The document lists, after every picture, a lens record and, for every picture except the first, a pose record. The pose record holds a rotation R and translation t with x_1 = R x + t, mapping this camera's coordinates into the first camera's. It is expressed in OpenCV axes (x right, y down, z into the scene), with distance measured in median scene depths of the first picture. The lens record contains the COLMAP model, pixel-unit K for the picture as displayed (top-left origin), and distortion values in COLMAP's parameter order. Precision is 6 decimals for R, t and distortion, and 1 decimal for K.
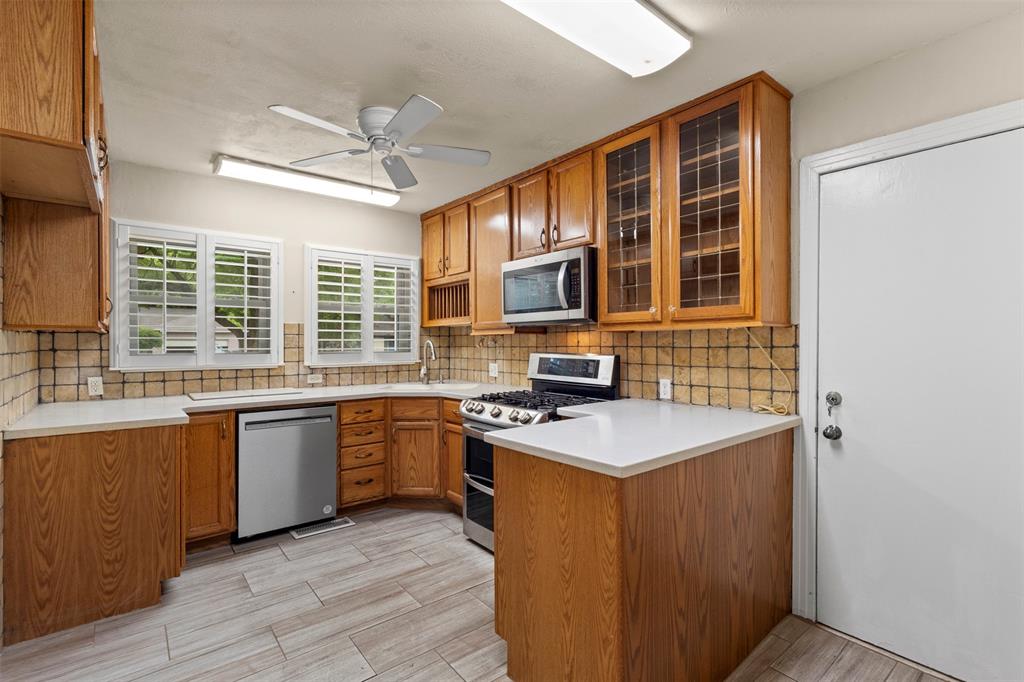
lens RADIAL K [[471.9, 0, 510.8], [0, 471.9, 345.7], [0, 0, 1]] dist [-0.000837, 0.001331]
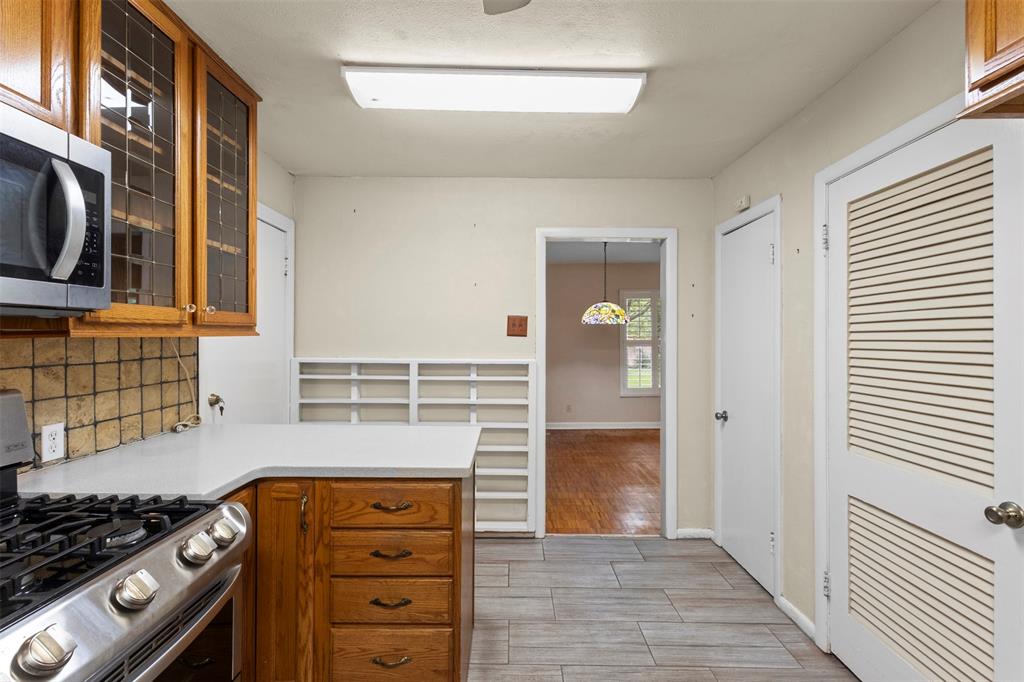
lens RADIAL K [[471.9, 0, 508.2], [0, 471.9, 335.3], [0, 0, 1]] dist [-0.000837, 0.001331]
pose [[-0.775501, 0.001645, 0.631345, -0.435396], [0.004435, 0.999986, 0.002841, -0.032124], [-0.631331, 0.005003, -0.775497, 1.105672]]
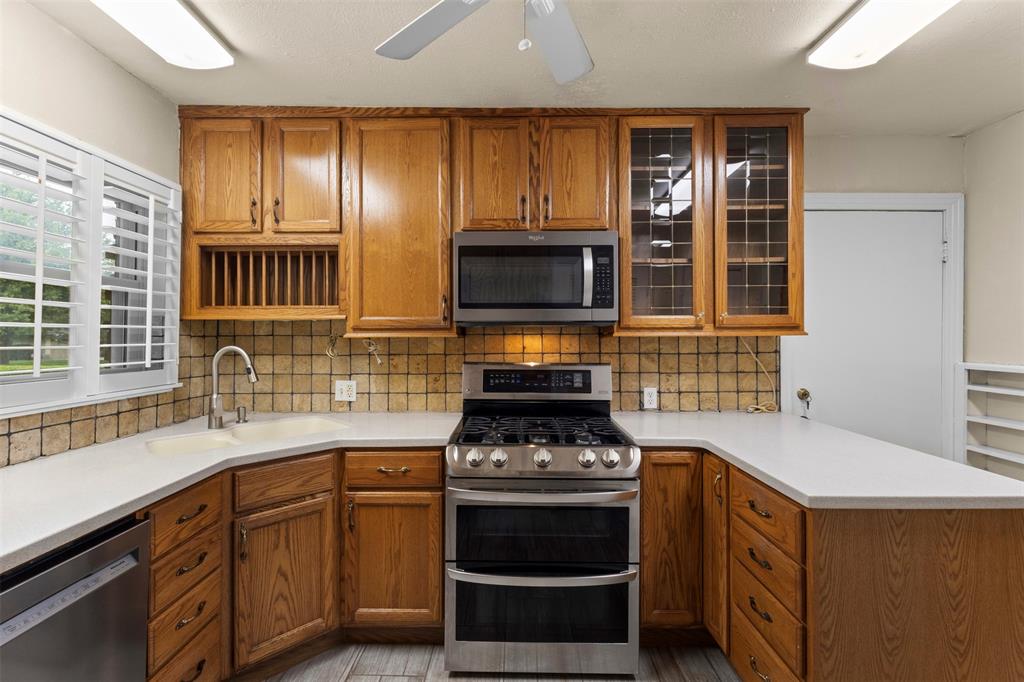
lens RADIAL K [[471.9, 0, 509.2], [0, 471.9, 334.7], [0, 0, 1]] dist [-0.000837, 0.001331]
pose [[0.638443, 0.005646, 0.769648, -0.583684], [0.004558, 0.999928, -0.011116, -0.025477], [-0.769655, 0.010605, 0.638372, 0.623929]]
